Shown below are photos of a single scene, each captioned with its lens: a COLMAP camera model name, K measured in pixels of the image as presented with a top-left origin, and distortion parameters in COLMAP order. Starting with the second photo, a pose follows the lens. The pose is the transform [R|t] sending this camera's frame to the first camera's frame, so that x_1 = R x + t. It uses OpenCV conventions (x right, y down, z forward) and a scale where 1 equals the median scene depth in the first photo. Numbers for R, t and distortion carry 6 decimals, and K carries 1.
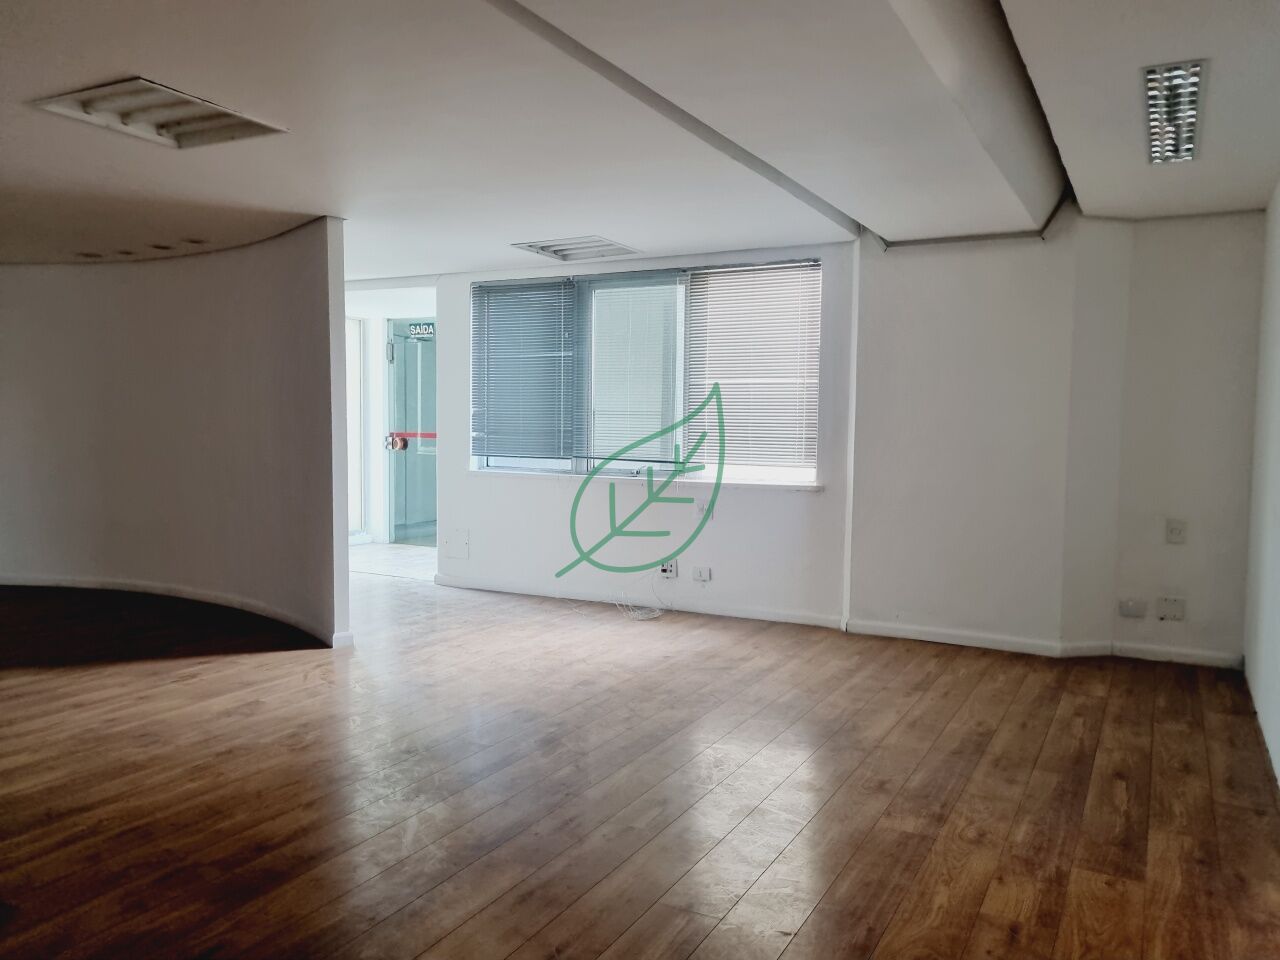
lens RADIAL K [[977.7, 0, 639.5], [0, 977.7, 477.8], [0, 0, 1]] dist [0.039158, -0.027418]
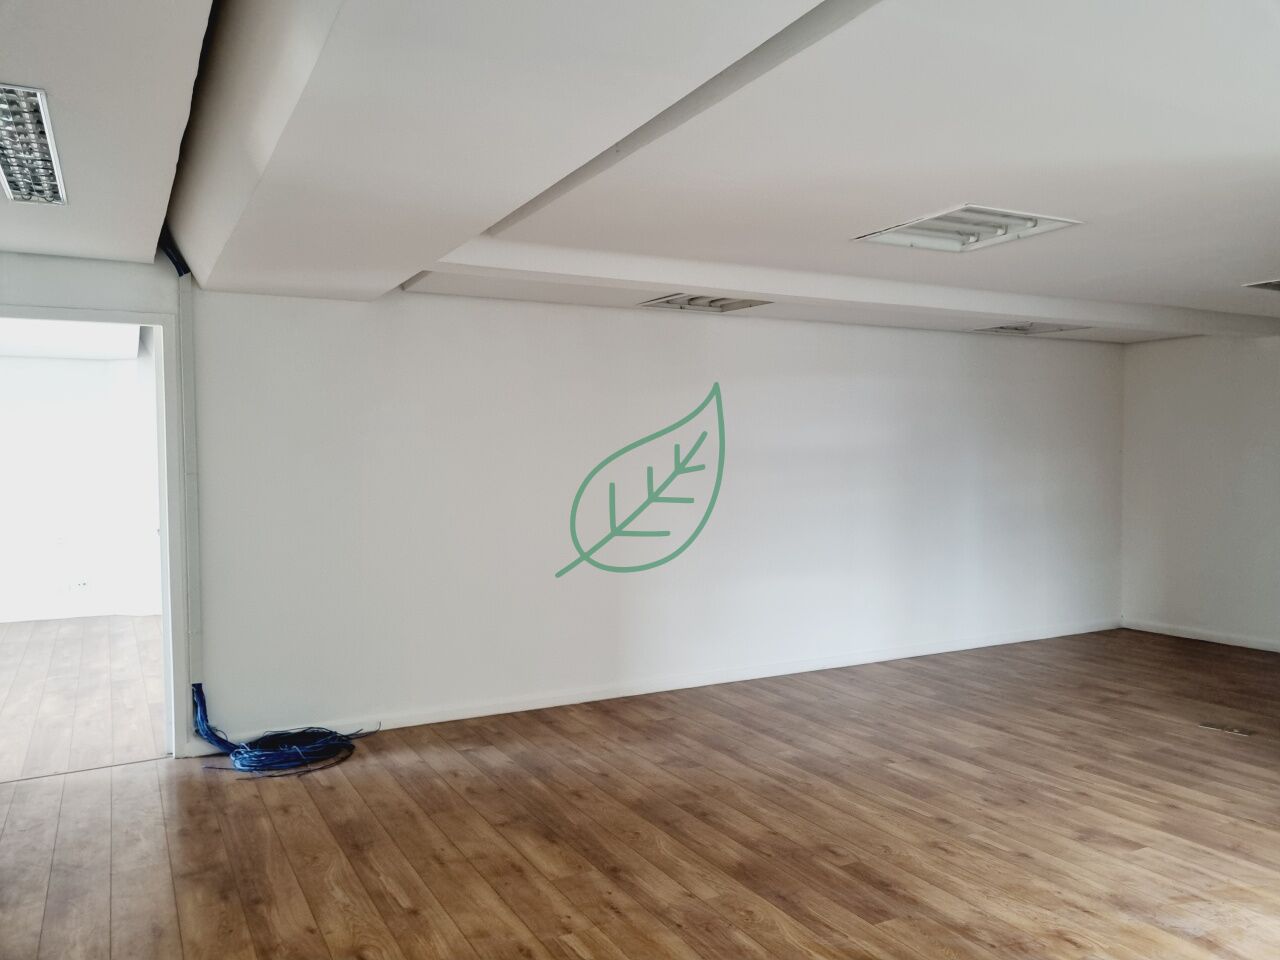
lens RADIAL K [[977.7, 0, 638.6], [0, 977.7, 481.9], [0, 0, 1]] dist [0.039158, -0.027418]
pose [[-0.555157, 0.011986, -0.831659, 0.577179], [-0.044934, 0.998004, 0.044378, -0.103222], [0.830531, 0.062006, -0.553510, 1.194722]]
